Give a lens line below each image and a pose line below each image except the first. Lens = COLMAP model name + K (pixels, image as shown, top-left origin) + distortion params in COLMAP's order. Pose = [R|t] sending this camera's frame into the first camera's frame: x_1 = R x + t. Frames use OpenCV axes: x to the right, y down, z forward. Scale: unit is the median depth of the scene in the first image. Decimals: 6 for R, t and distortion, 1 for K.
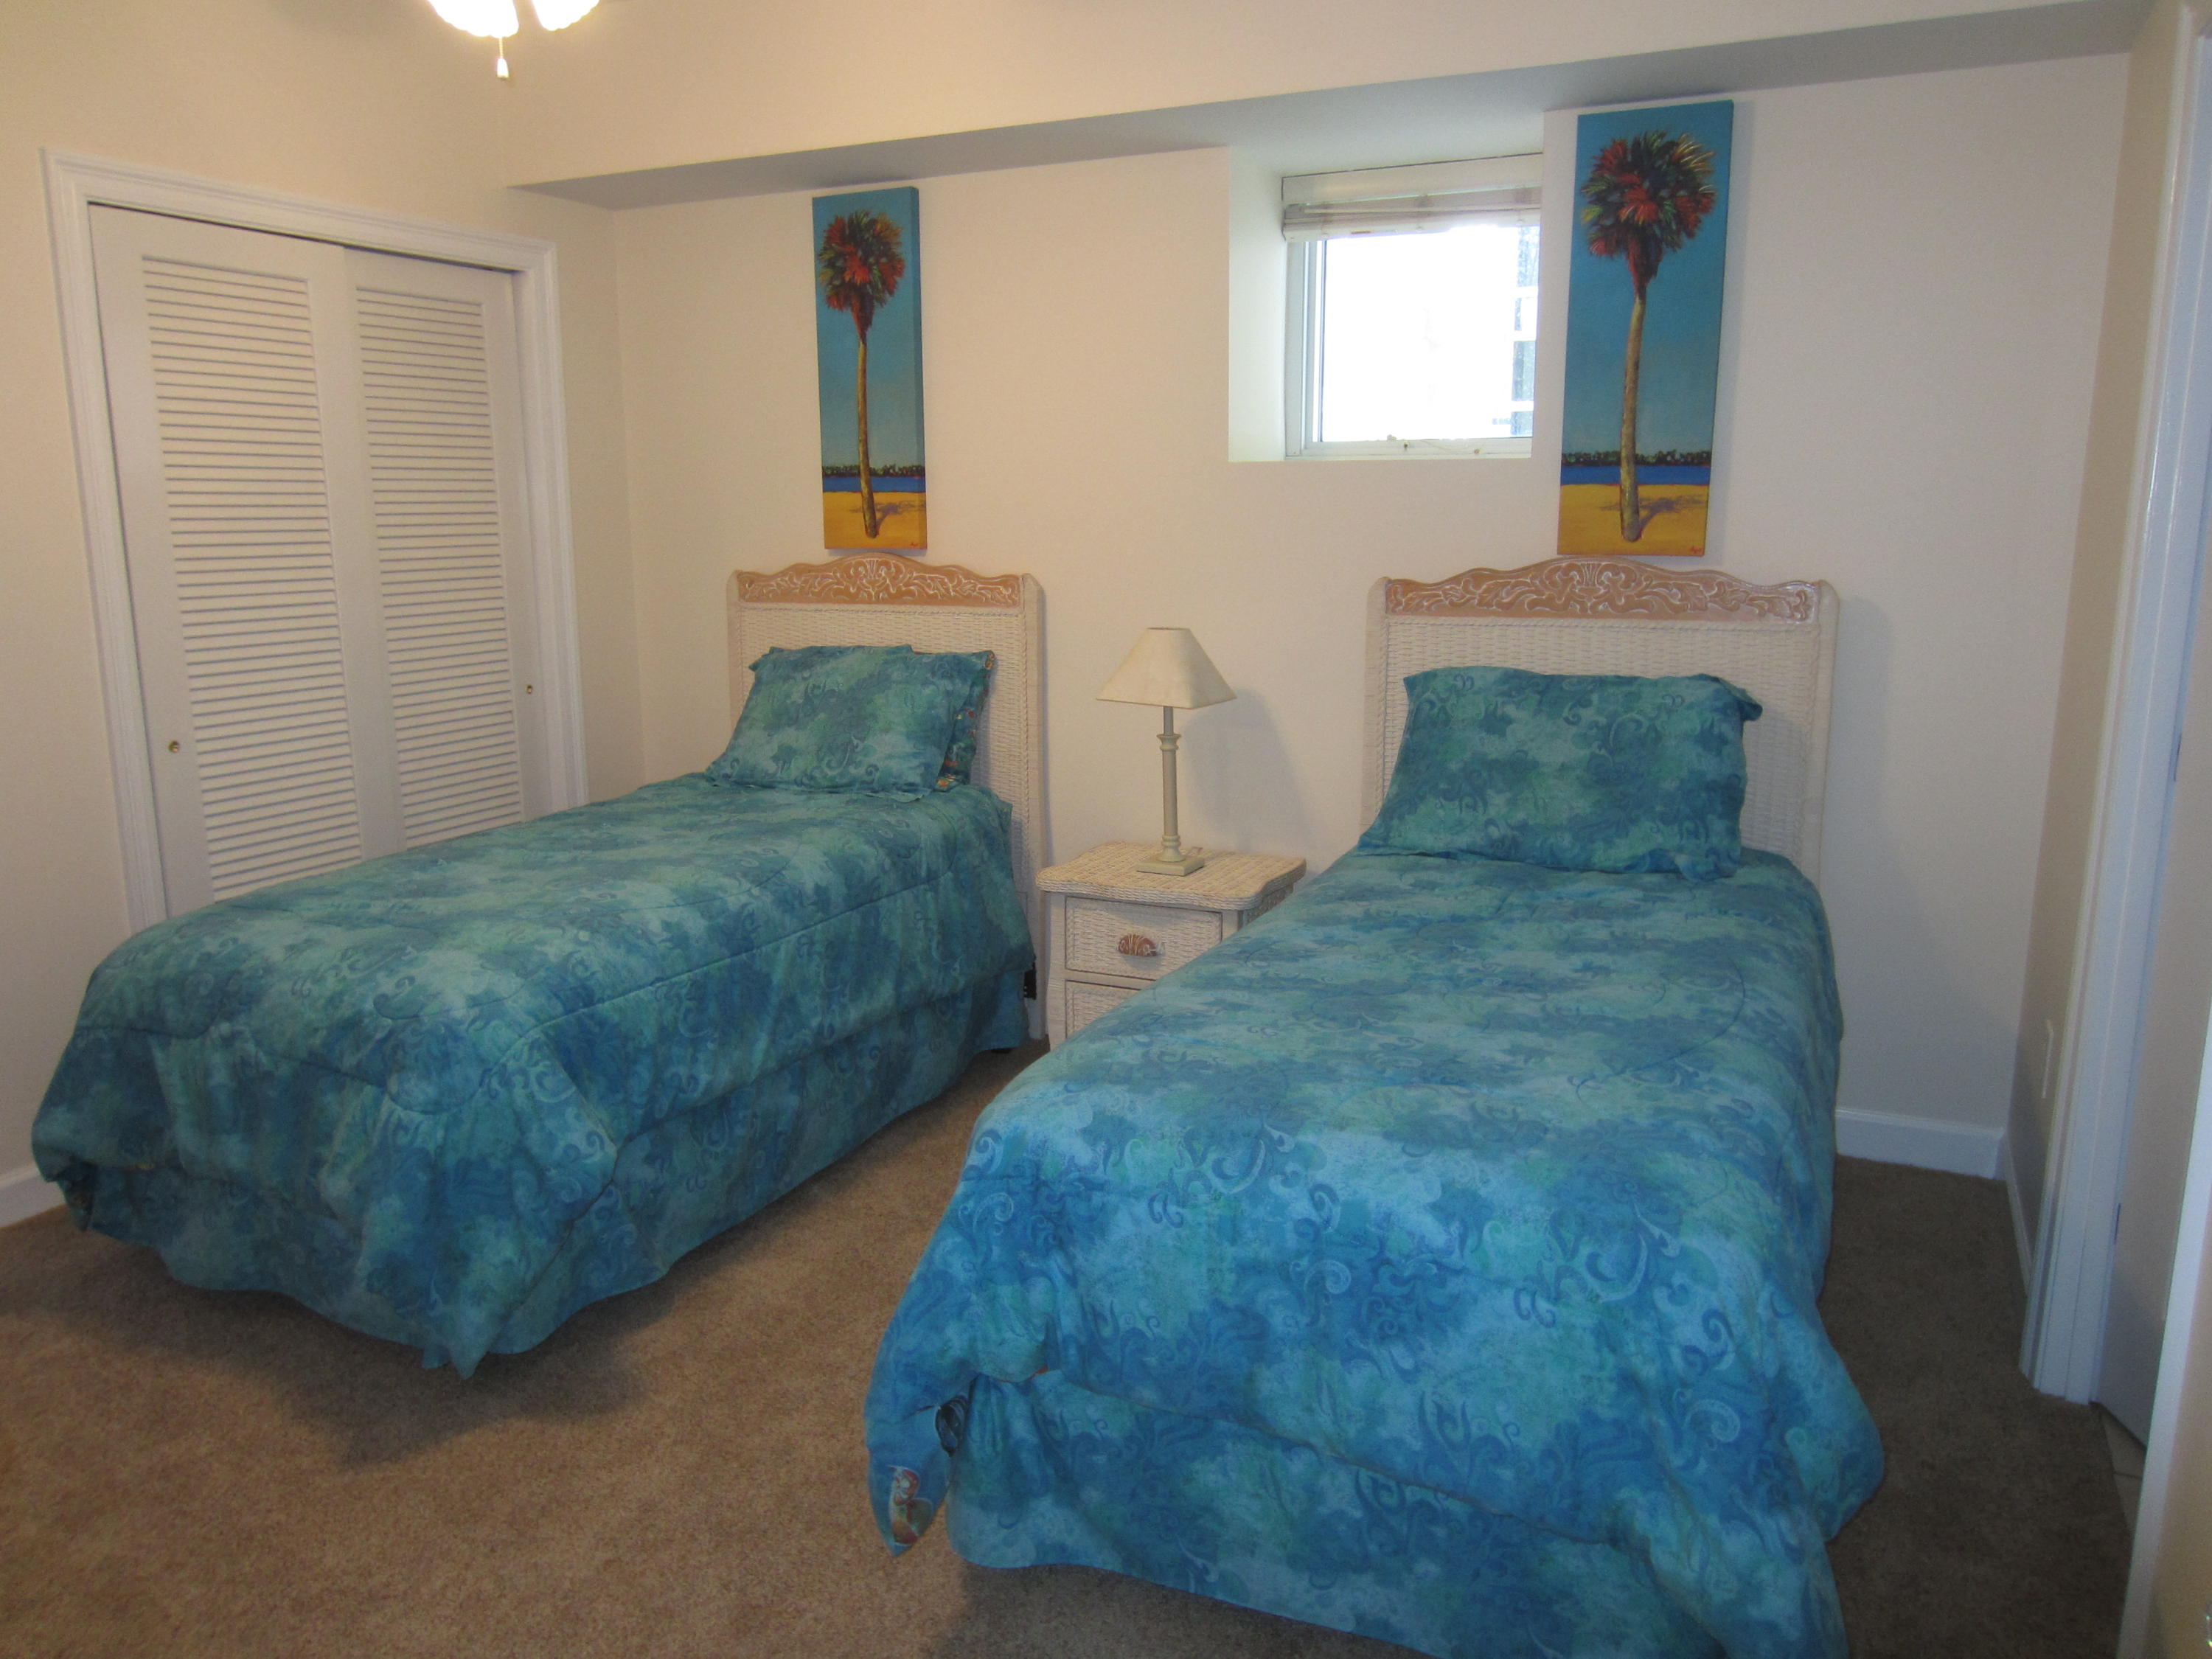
lens RADIAL K [[1583.7, 0, 1107.5], [0, 1583.7, 828.9], [0, 0, 1]] dist [-0.023422, 0.005217]
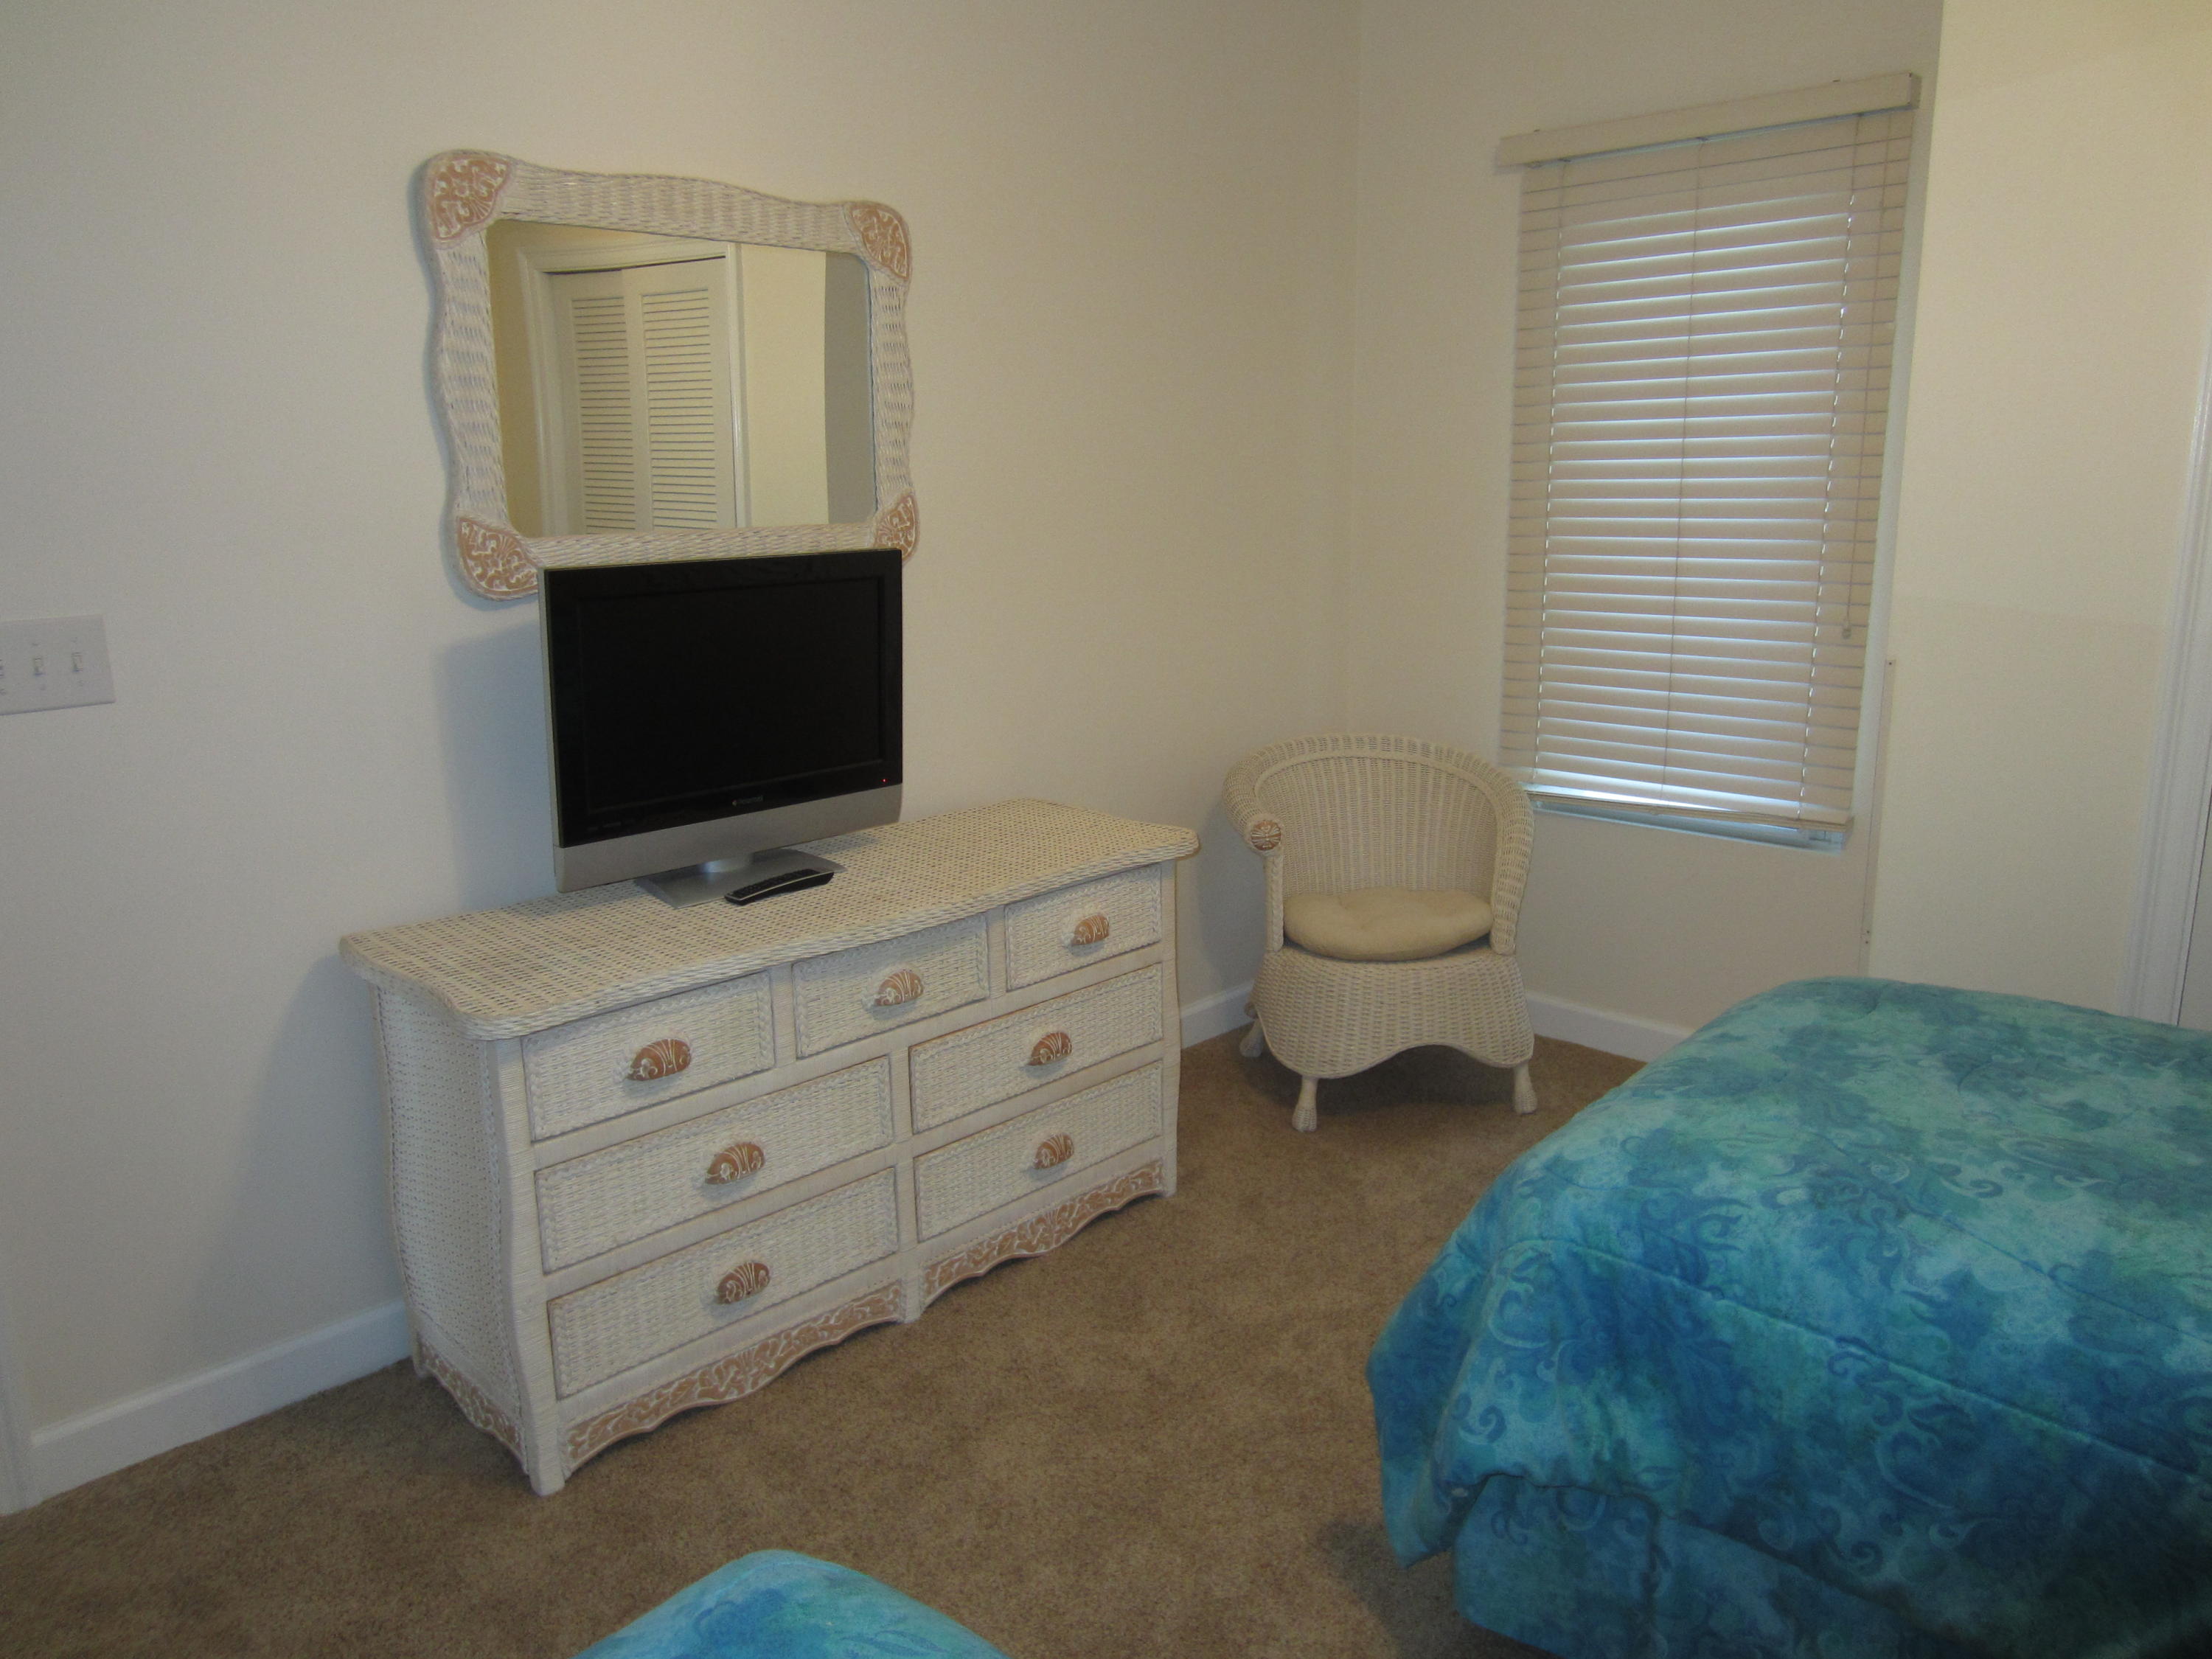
lens RADIAL K [[1583.7, 0, 1110.6], [0, 1583.7, 824.0], [0, 0, 1]] dist [-0.023422, 0.005217]
pose [[-0.329939, 0.219730, -0.918074, 0.263237], [-0.165370, 0.944041, 0.285376, -0.188695], [0.929405, 0.245979, -0.275139, 0.878775]]
